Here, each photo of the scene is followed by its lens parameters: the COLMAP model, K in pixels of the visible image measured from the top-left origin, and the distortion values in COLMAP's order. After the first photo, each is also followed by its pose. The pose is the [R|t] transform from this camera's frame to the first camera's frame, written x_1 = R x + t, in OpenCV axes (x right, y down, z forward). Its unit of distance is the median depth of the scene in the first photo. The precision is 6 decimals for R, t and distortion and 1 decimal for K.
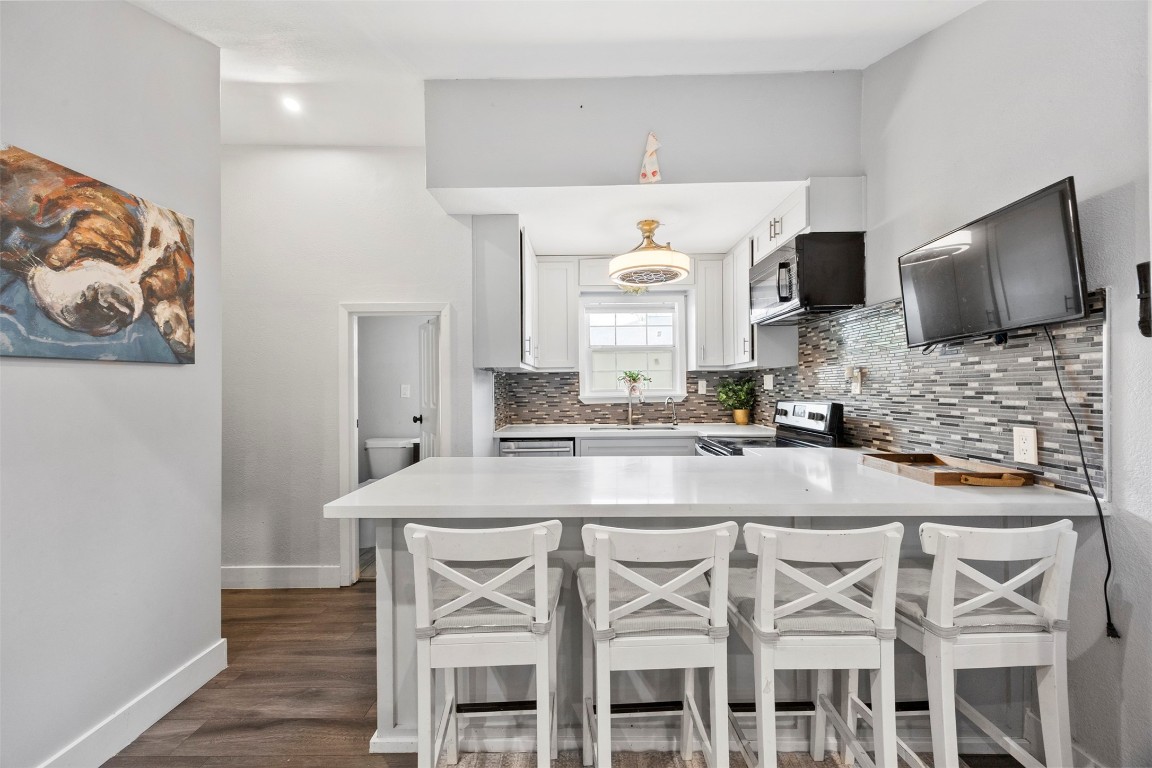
lens RADIAL K [[444.6, 0, 576.6], [0, 444.6, 383.5], [0, 0, 1]] dist [-0.002299, -0.000701]
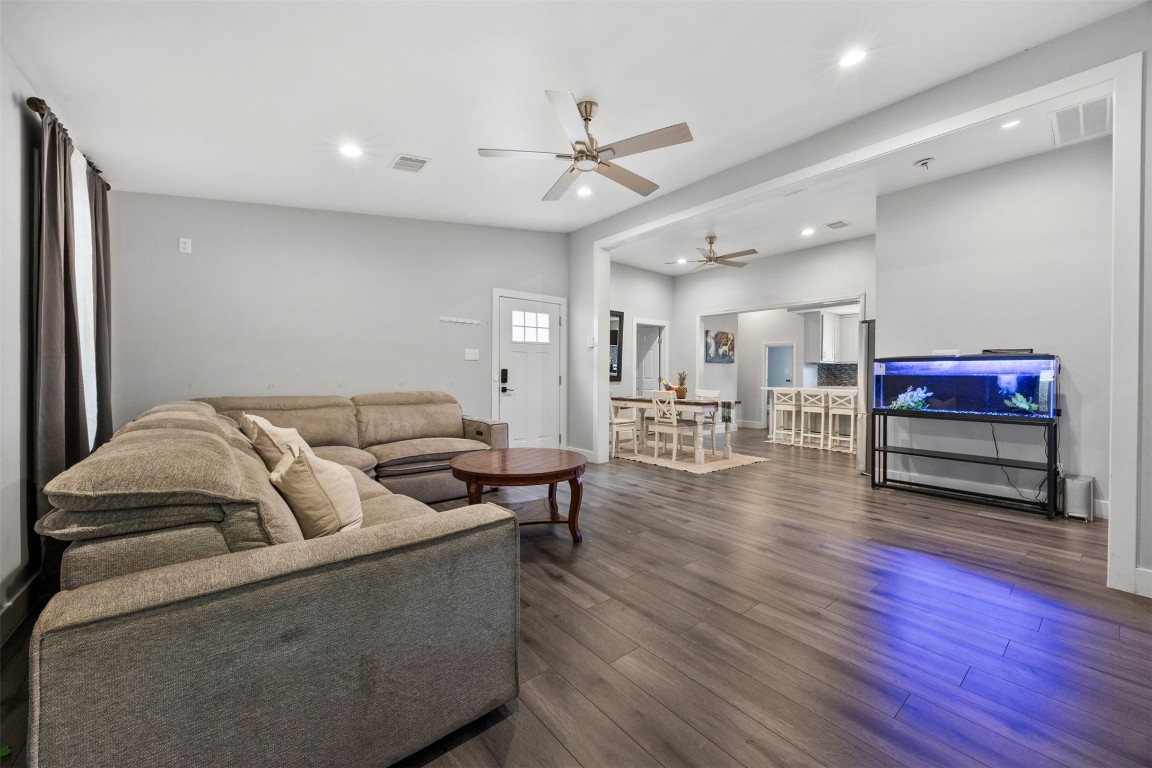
lens RADIAL K [[444.6, 0, 576.7], [0, 444.6, 378.4], [0, 0, 1]] dist [-0.002299, -0.000701]
pose [[0.638490, 0.014410, -0.769495, 1.814989], [-0.010010, 0.999896, 0.010418, 0.090755], [0.769565, 0.001051, 0.638568, -3.500256]]
